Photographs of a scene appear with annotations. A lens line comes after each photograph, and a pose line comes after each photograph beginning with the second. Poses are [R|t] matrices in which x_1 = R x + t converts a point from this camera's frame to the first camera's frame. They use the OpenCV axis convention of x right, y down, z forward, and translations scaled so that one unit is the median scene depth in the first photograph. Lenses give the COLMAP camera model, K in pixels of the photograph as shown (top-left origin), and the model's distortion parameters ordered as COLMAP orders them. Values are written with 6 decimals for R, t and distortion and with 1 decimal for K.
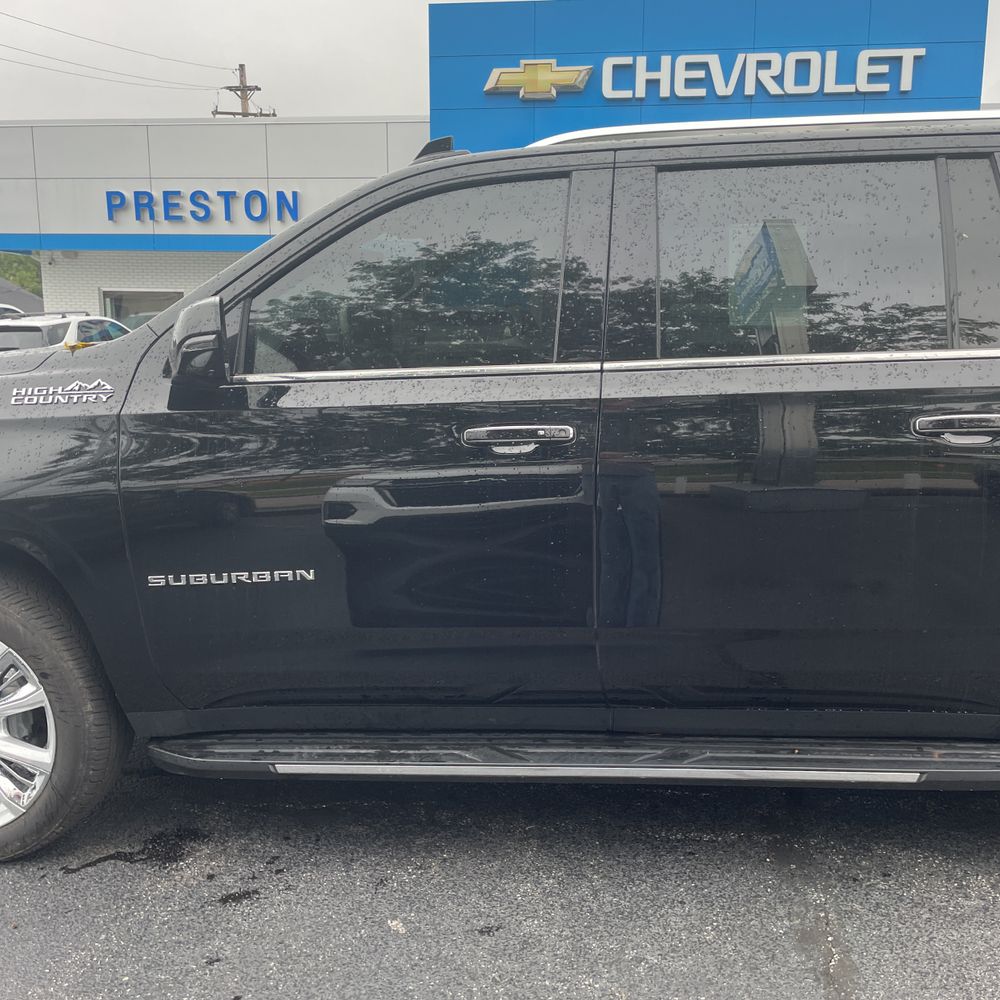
lens RADIAL K [[1023.1, 0, 513.8], [0, 1023.1, 513.0], [0, 0, 1]] dist [0.039144, 0.000000]
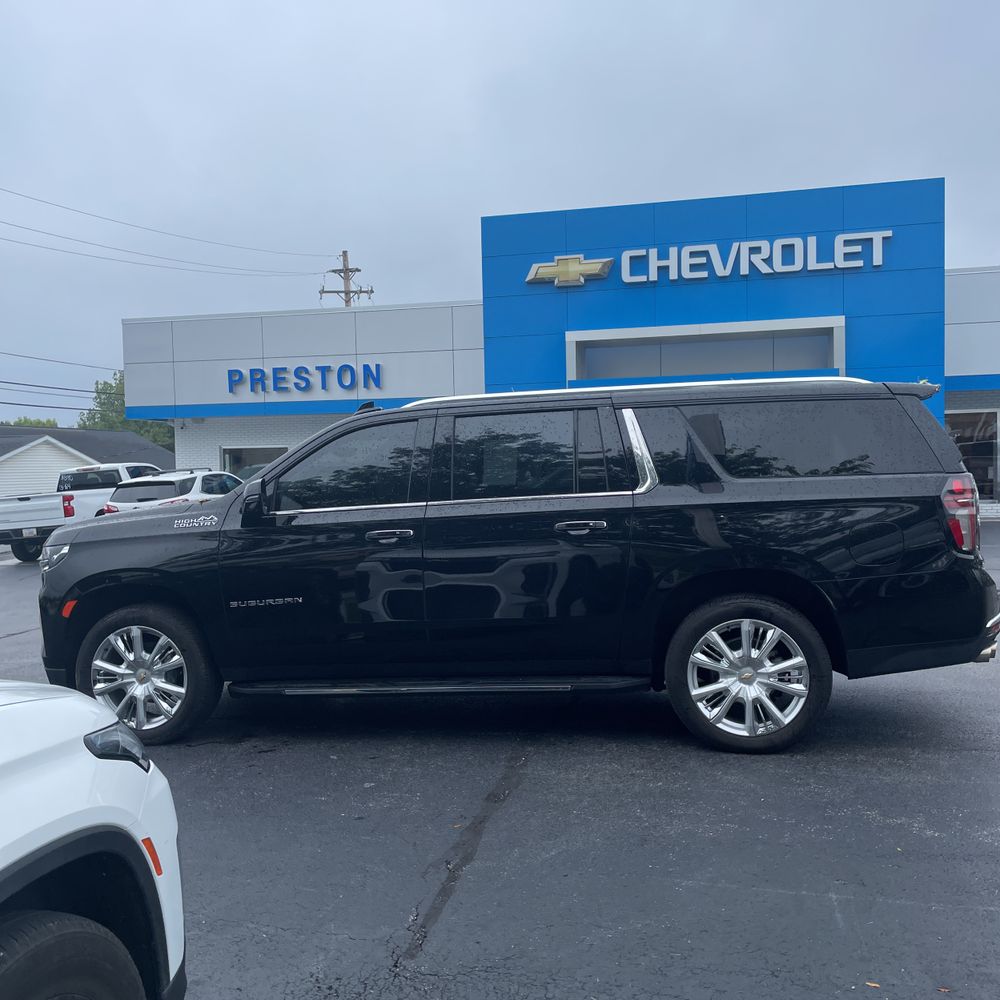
lens RADIAL K [[1021.7, 0, 503.1], [0, 1021.7, 507.6], [0, 0, 1]] dist [0.084689, 0.000000]
pose [[0.993620, -0.024044, -0.110184, 0.455401], [0.008813, 0.990575, -0.136687, 0.158551], [0.112432, 0.134844, 0.984467, -1.091041]]
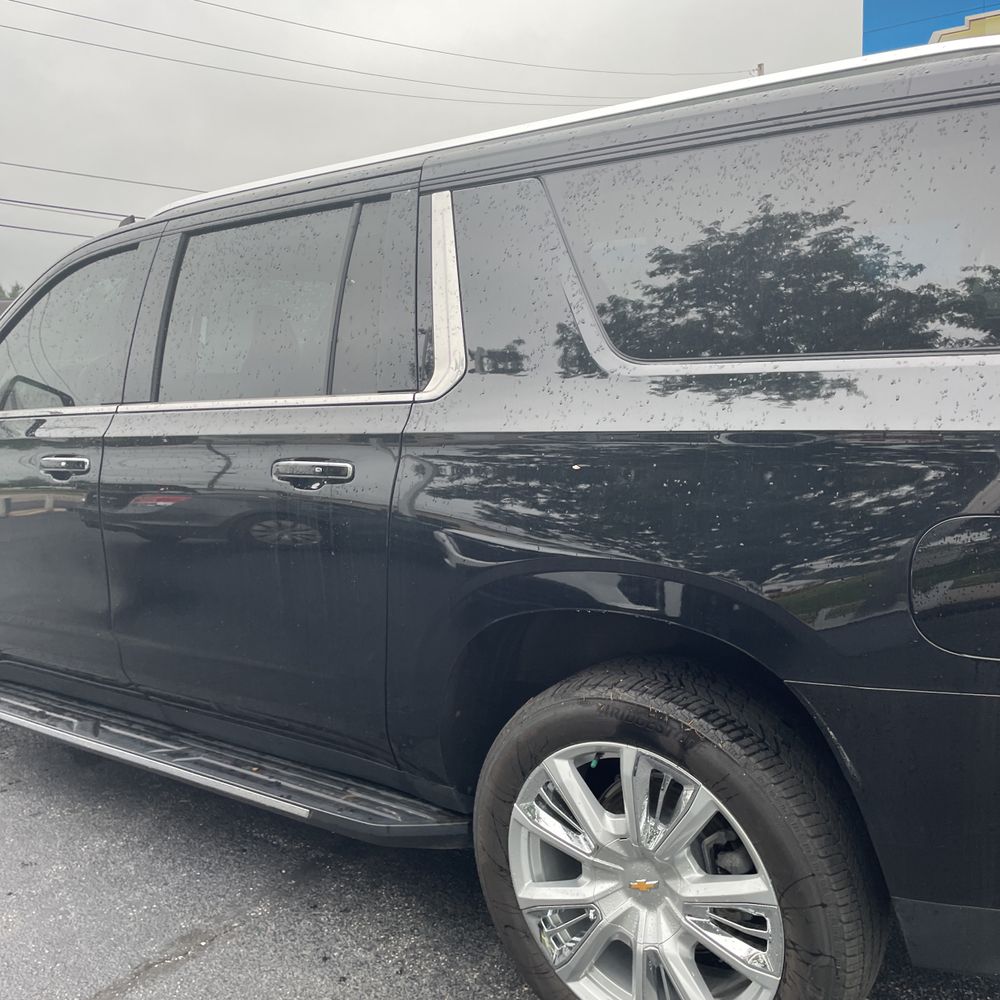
lens RADIAL K [[1023.1, 0, 493.3], [0, 1023.1, 492.1], [0, 0, 1]] dist [0.039144, 0.000000]
pose [[0.842439, 0.043972, -0.536994, 0.982816], [-0.050949, 0.998700, 0.001850, -0.064904], [0.536377, 0.025801, 0.843584, 0.214795]]
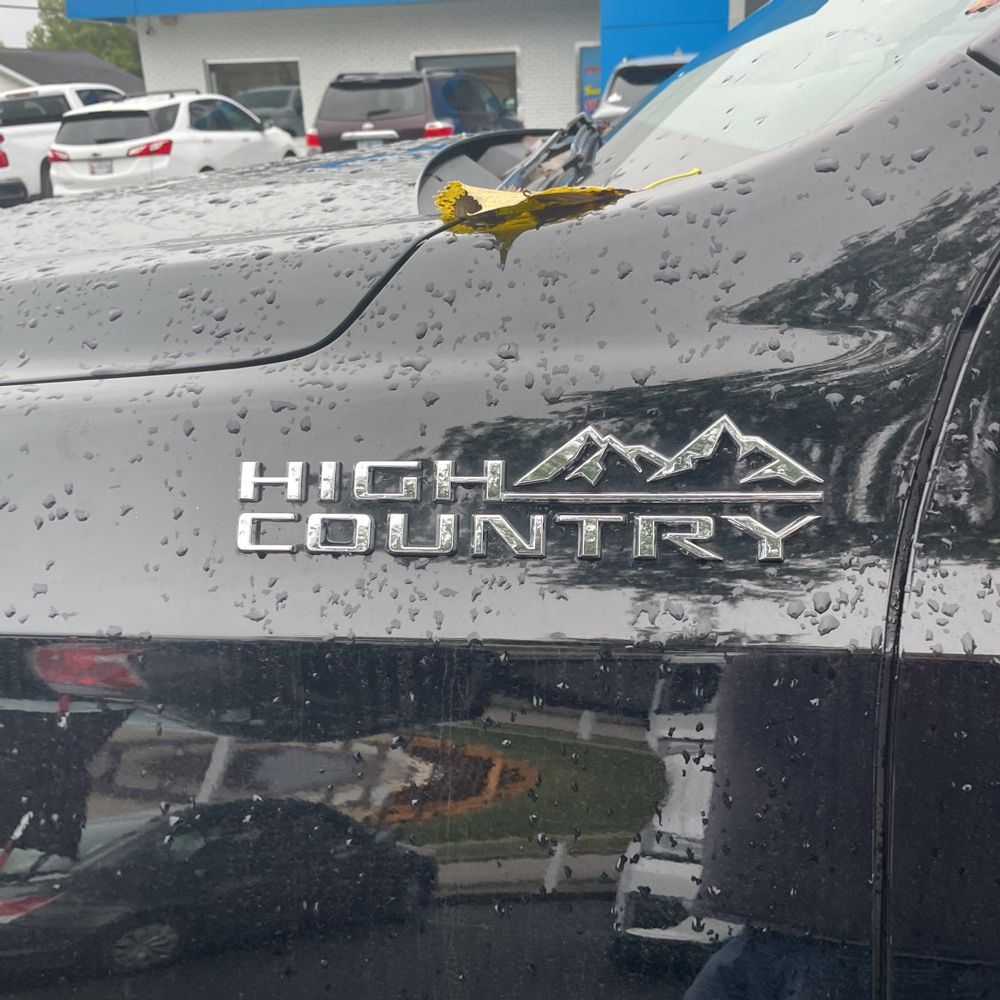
lens RADIAL K [[1023.1, 0, 505.7], [0, 1023.1, 500.0], [0, 0, 1]] dist [0.039144, 0.000000]
pose [[0.993683, -0.003681, -0.112163, -0.397194], [0.025797, 0.980190, 0.196373, -0.142712], [0.109218, -0.198026, 0.974093, 0.785686]]
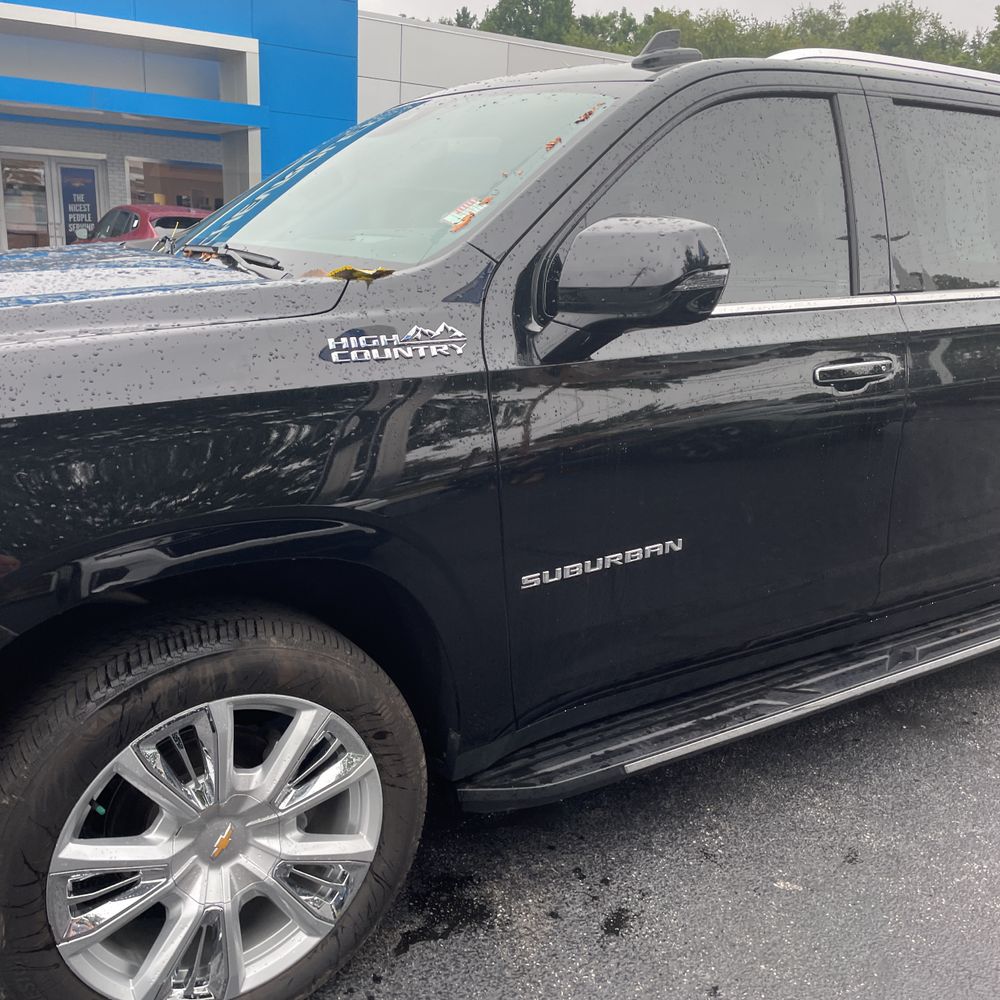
lens RADIAL K [[1023.1, 0, 516.2], [0, 1023.1, 520.4], [0, 0, 1]] dist [0.039144, 0.000000]
pose [[0.783796, -0.136418, 0.605850, -0.775778], [0.070458, 0.988810, 0.131496, -0.078986], [-0.617009, -0.060379, 0.784637, 0.373221]]
